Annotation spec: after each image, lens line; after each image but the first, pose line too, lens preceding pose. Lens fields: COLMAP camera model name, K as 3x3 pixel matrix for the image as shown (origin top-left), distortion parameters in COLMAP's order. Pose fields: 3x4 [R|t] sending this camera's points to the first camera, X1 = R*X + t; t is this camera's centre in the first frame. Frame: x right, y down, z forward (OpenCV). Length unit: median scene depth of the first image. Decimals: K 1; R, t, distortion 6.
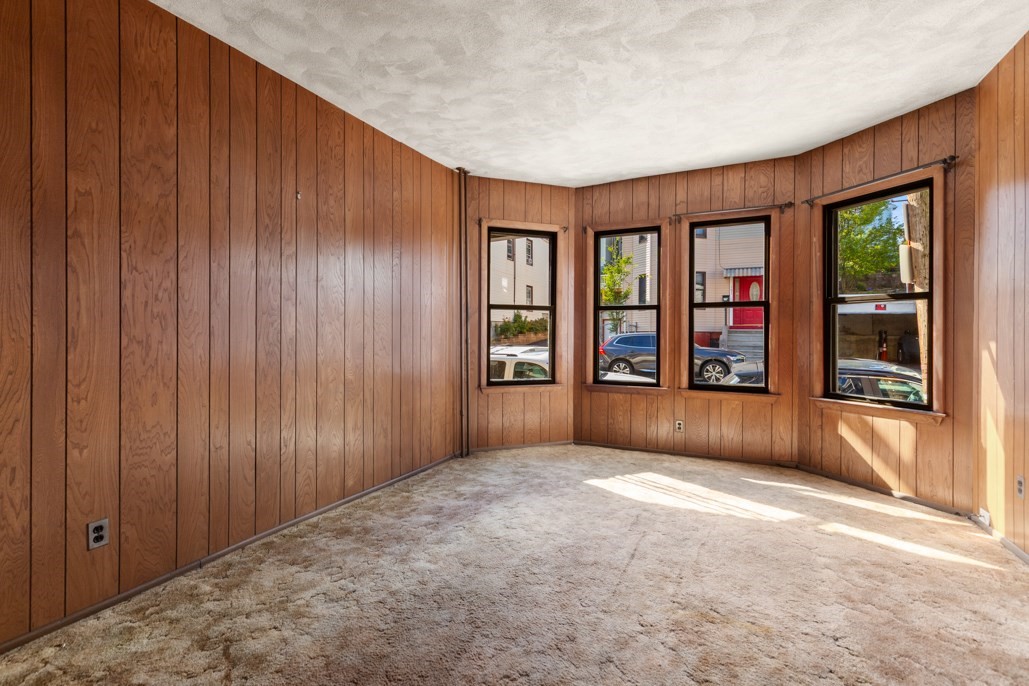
lens RADIAL K [[490.2, 0, 498.4], [0, 490.2, 331.4], [0, 0, 1]] dist [0.004516, -0.001008]
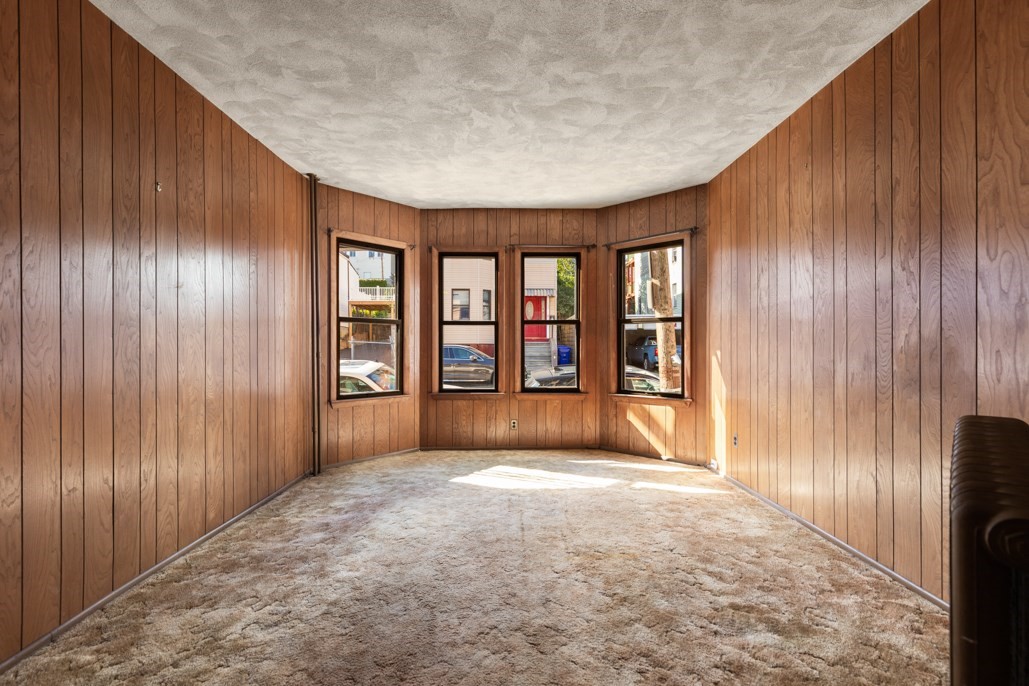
lens RADIAL K [[494.9, 0, 514.5], [0, 494.9, 343.0], [0, 0, 1]] dist [0.001646, 0.000023]
pose [[0.878015, -0.001470, 0.478631, -0.279467], [0.002224, 0.999997, -0.001008, -0.002247], [-0.478628, 0.001949, 0.878015, -0.058194]]
